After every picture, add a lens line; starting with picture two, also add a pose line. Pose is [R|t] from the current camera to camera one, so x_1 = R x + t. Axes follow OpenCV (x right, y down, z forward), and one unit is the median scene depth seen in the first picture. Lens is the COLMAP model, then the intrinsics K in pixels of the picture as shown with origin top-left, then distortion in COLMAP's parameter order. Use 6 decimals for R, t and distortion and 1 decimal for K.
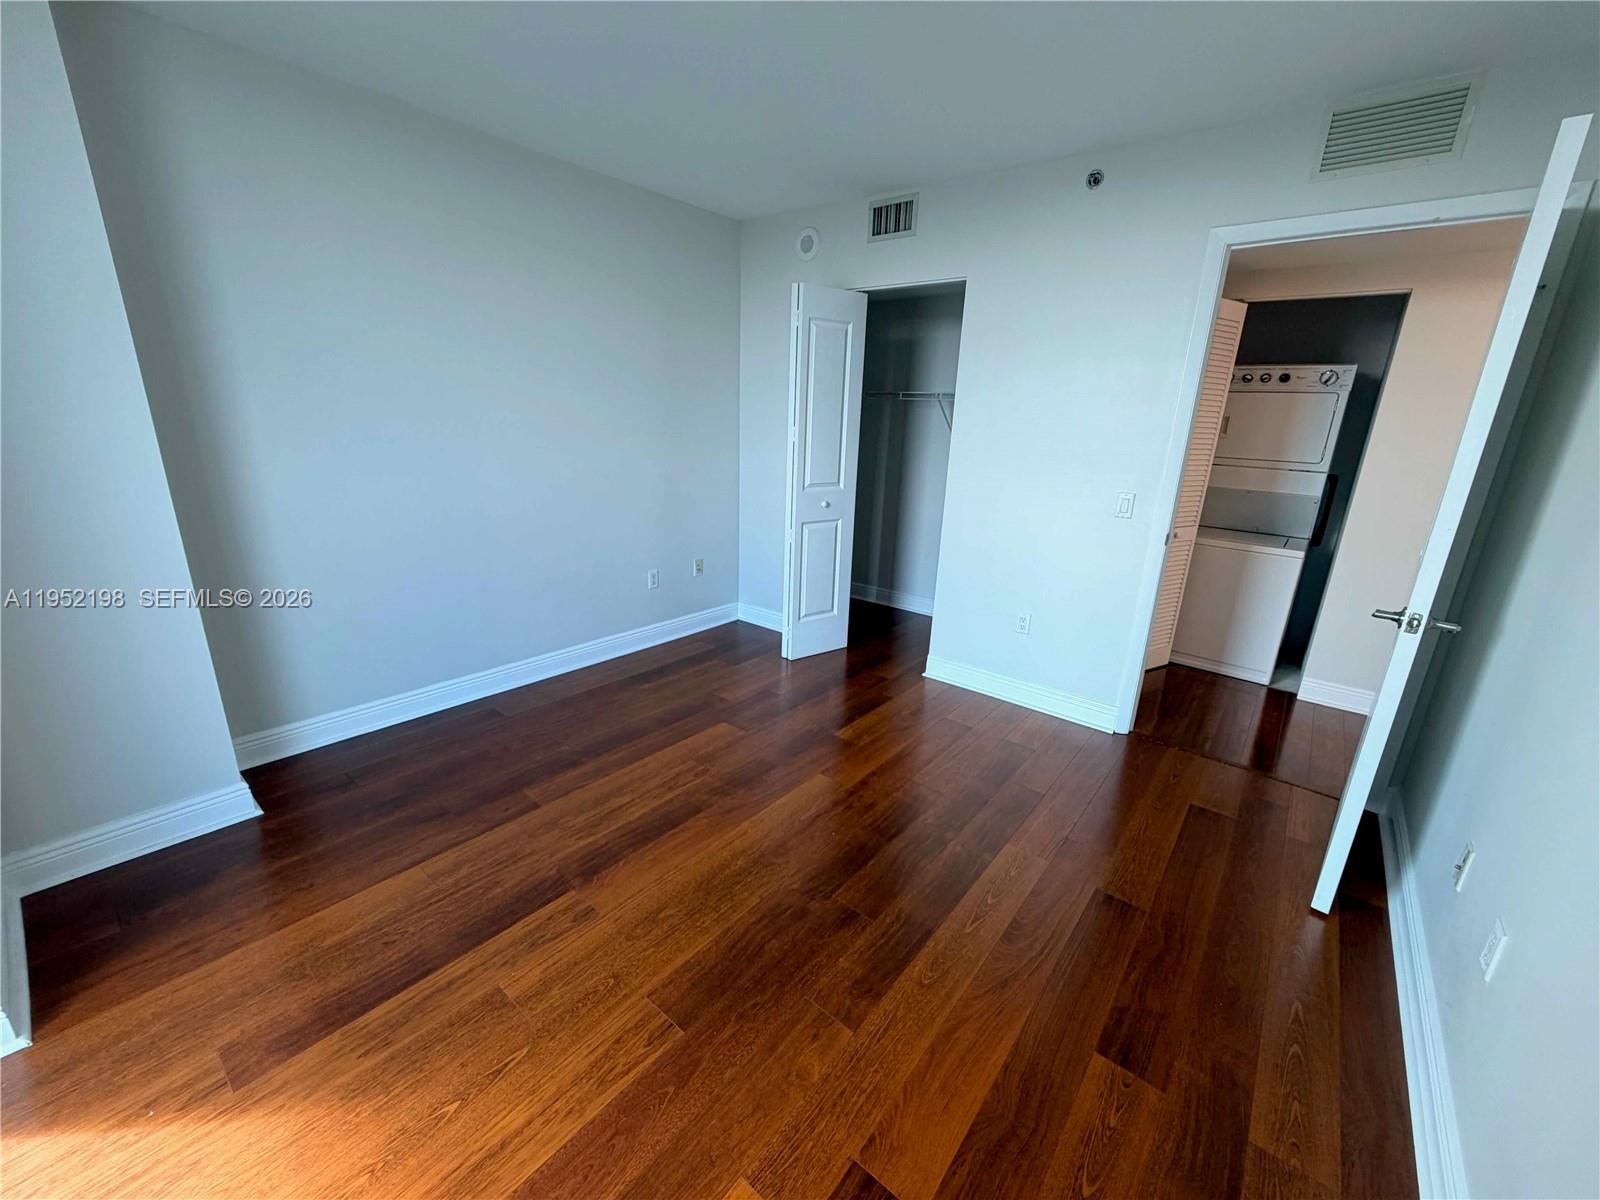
lens RADIAL K [[637.8, 0, 792.1], [0, 637.8, 603.2], [0, 0, 1]] dist [-0.001999, 0.000483]
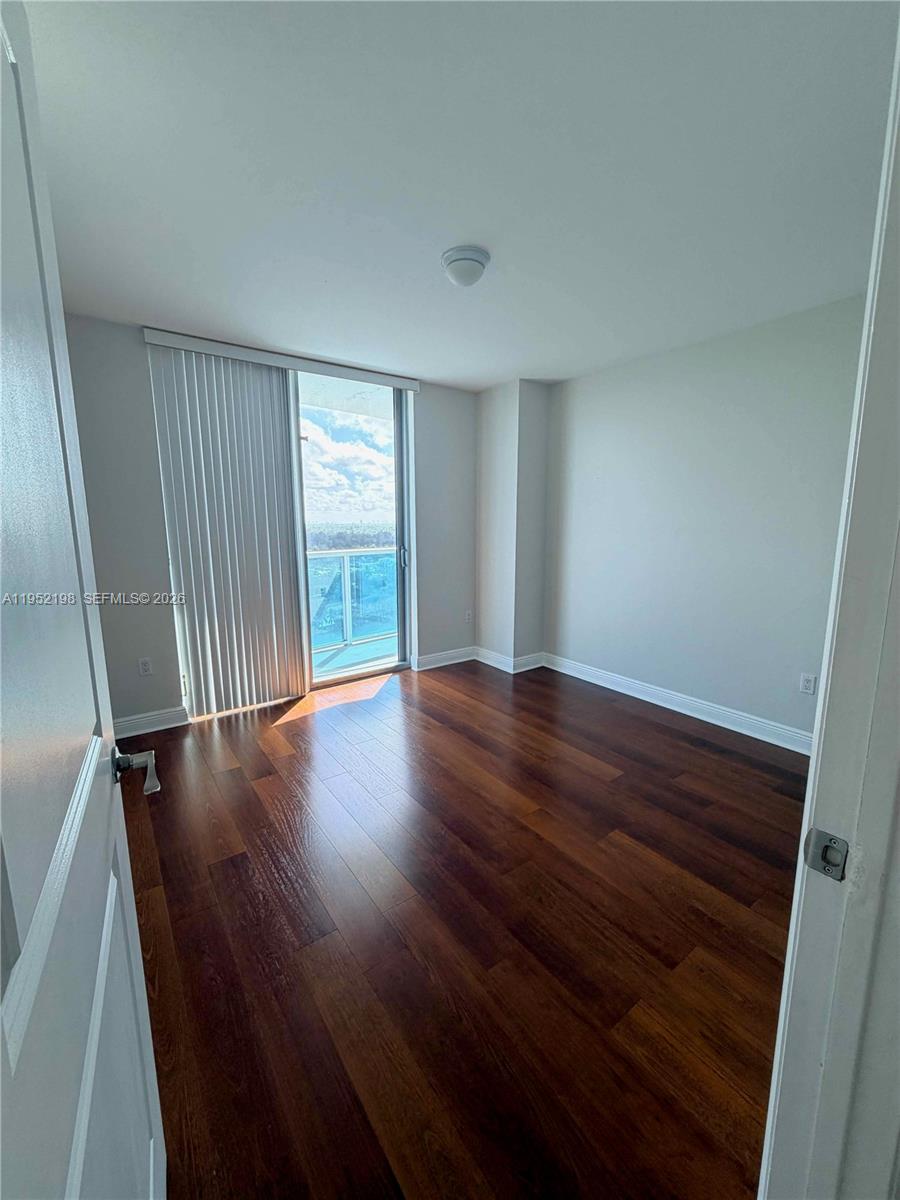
lens RADIAL K [[478.4, 0, 454.7], [0, 478.4, 597.4], [0, 0, 1]] dist [-0.001999, 0.000483]
pose [[-0.244997, 0.115647, -0.962602, 0.686019], [-0.289401, 0.938873, 0.186453, -0.164358], [0.925323, 0.324259, -0.196552, 0.704826]]
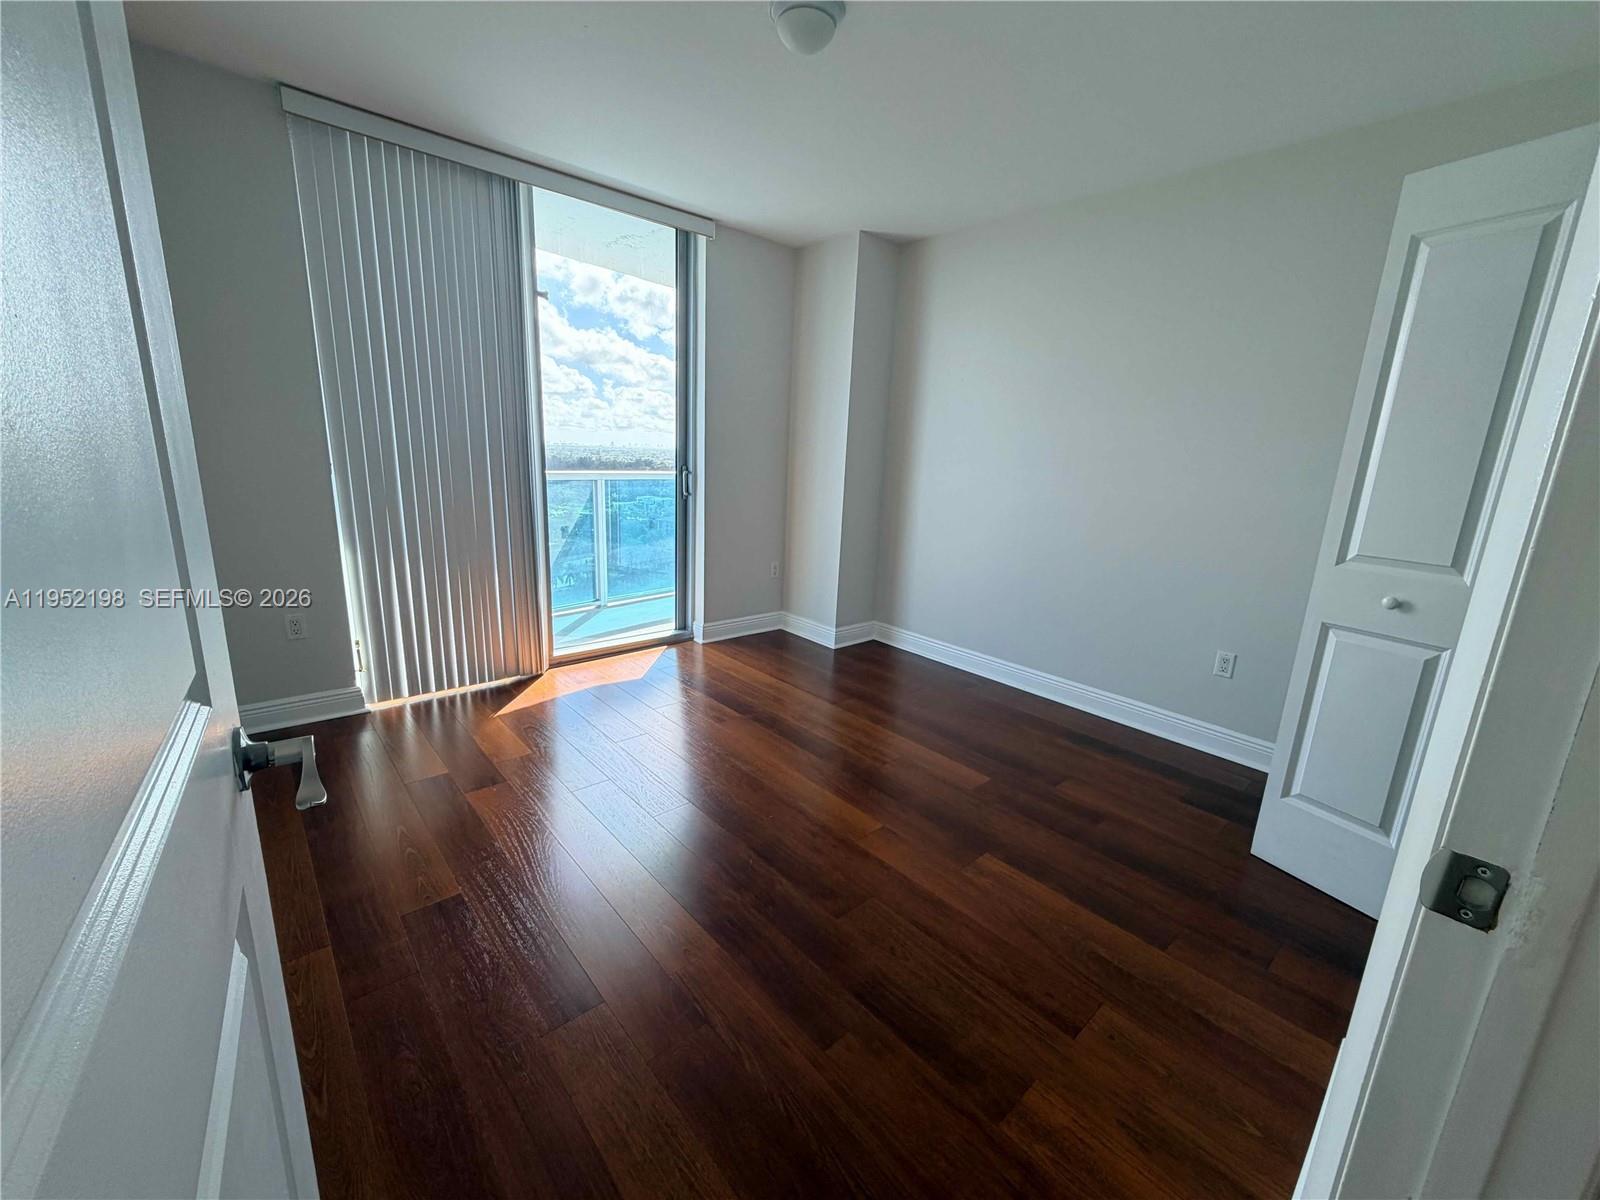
lens RADIAL K [[637.8, 0, 802.6], [0, 637.8, 597.8], [0, 0, 1]] dist [-0.001999, 0.000483]
pose [[-0.153244, 0.176961, -0.972215, 0.648258], [-0.334099, 0.916622, 0.219504, -0.124944], [0.929997, 0.358454, -0.081344, 0.672405]]
